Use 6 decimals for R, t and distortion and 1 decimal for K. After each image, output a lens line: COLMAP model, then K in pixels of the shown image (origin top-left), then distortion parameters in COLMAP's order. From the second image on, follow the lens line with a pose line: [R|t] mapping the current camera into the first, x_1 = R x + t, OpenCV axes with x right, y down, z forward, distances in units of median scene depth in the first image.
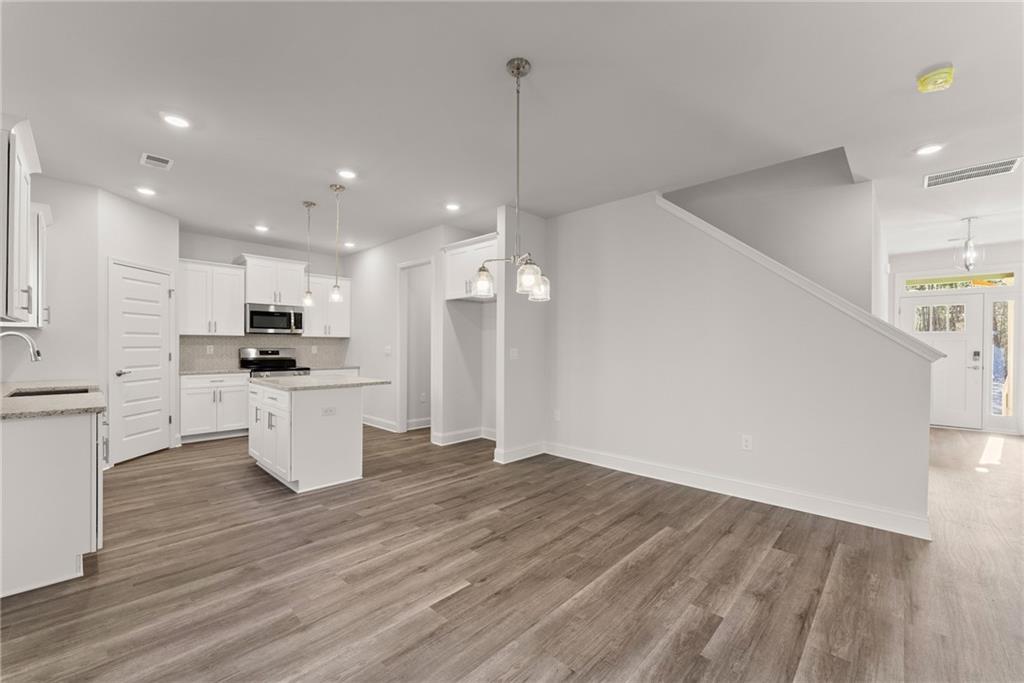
lens RADIAL K [[416.1, 0, 509.4], [0, 416.1, 343.2], [0, 0, 1]] dist [-0.002197, -0.000291]
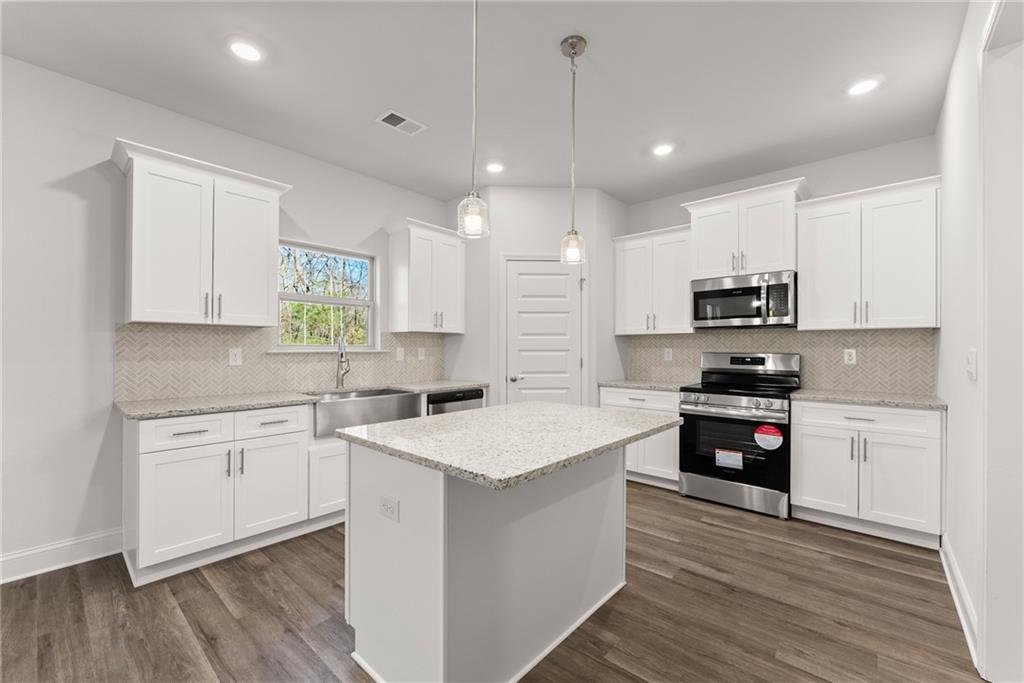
lens RADIAL K [[416.1, 0, 509.4], [0, 416.1, 343.2], [0, 0, 1]] dist [-0.002197, -0.000291]
pose [[0.034934, -0.020443, -0.999180, -0.013831], [0.005506, 0.999780, -0.020263, 0.009065], [0.999374, -0.004794, 0.035039, 0.702928]]
